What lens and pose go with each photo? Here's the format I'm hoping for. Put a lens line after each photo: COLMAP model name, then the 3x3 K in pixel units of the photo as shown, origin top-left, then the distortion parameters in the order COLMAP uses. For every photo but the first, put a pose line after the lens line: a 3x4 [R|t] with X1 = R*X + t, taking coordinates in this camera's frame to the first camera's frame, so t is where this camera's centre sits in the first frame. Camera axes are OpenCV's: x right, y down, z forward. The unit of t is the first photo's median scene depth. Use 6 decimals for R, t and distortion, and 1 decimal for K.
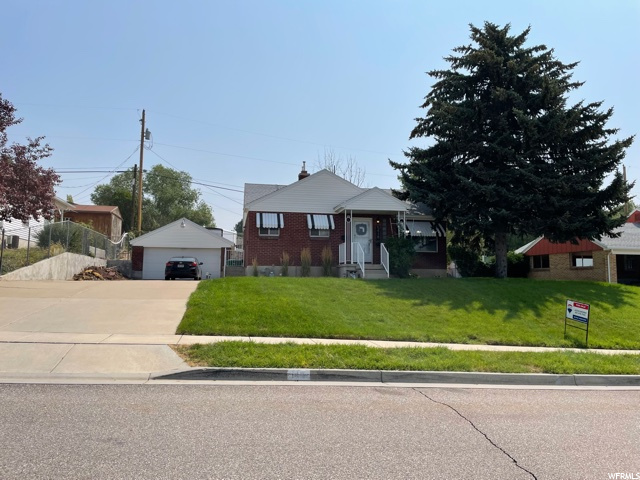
lens RADIAL K [[487.8, 0, 321.3], [0, 487.8, 240.7], [0, 0, 1]] dist [0.100989, -0.115739]
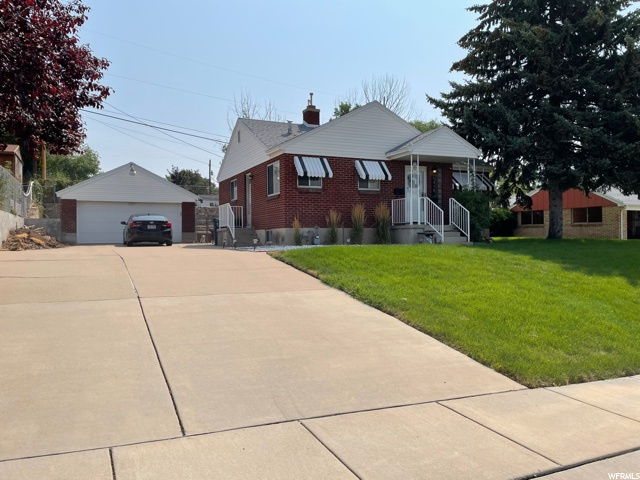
lens RADIAL K [[486.7, 0, 328.4], [0, 486.7, 238.9], [0, 0, 1]] dist [0.090599, -0.109396]
pose [[0.967242, -0.015597, 0.253375, -0.218039], [-0.007406, 0.995952, 0.089578, 0.000804], [-0.253747, -0.088520, 0.963212, 0.214887]]
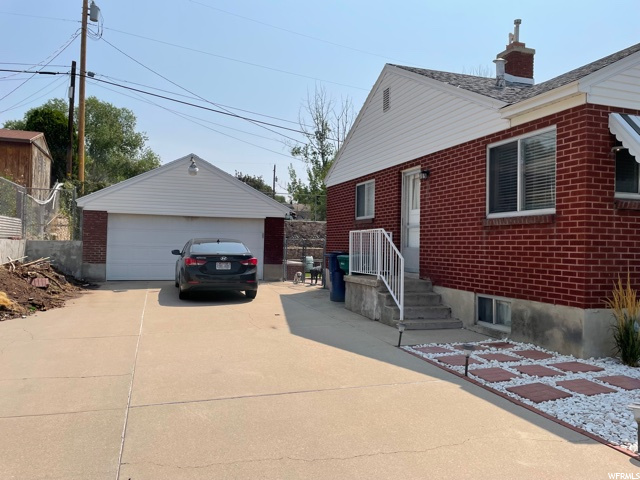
lens RADIAL K [[487.8, 0, 321.3], [0, 487.8, 240.7], [0, 0, 1]] dist [0.100989, -0.115739]
pose [[0.991031, 0.013669, 0.132928, -0.262366], [-0.024223, 0.996650, 0.078112, -0.003189], [-0.131415, -0.080631, 0.988043, 0.598805]]
